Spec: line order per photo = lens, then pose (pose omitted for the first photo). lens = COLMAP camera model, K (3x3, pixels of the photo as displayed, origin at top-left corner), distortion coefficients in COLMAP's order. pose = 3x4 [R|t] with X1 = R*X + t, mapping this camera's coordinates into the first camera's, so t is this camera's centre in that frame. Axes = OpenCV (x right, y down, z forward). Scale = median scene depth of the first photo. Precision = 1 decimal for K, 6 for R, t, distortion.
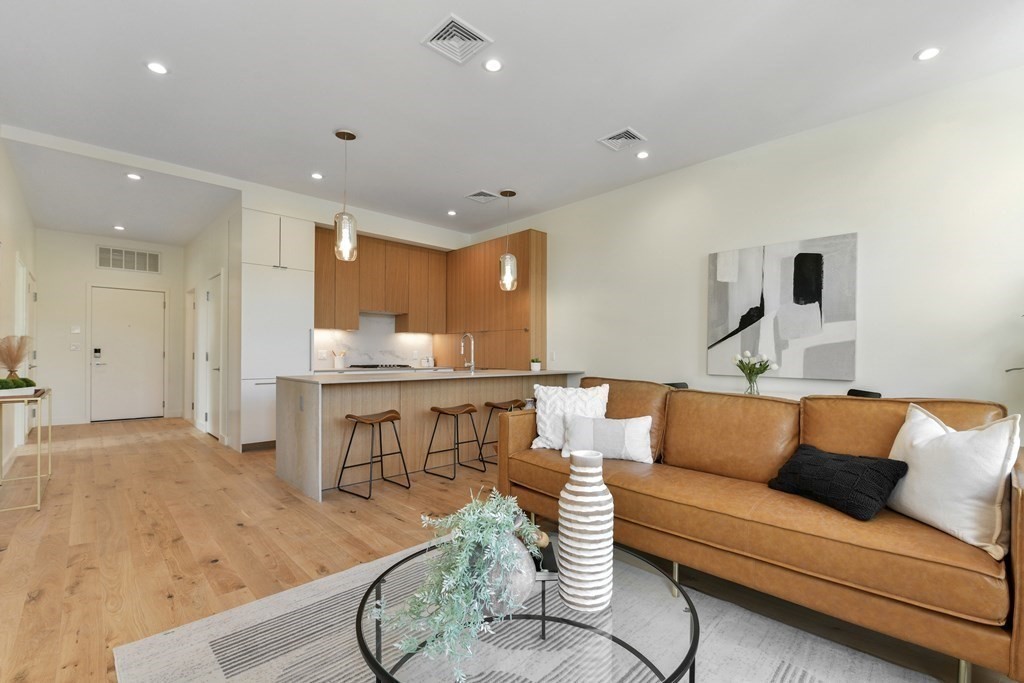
lens RADIAL K [[444.0, 0, 515.7], [0, 444.0, 351.3], [0, 0, 1]] dist [-0.000747, -0.000141]
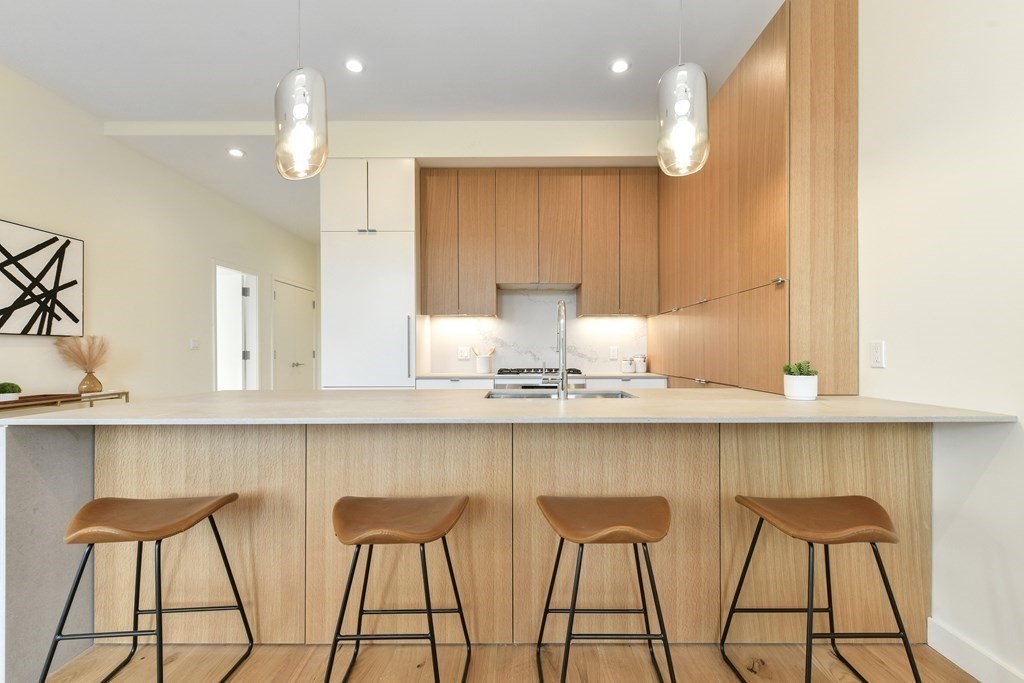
lens RADIAL K [[444.0, 0, 515.7], [0, 444.0, 351.3], [0, 0, 1]] dist [-0.000747, -0.000141]
pose [[0.714778, -0.005768, -0.699327, 0.122625], [0.011091, 0.999934, 0.003089, 0.003673], [0.699263, -0.009964, 0.714795, 0.592116]]
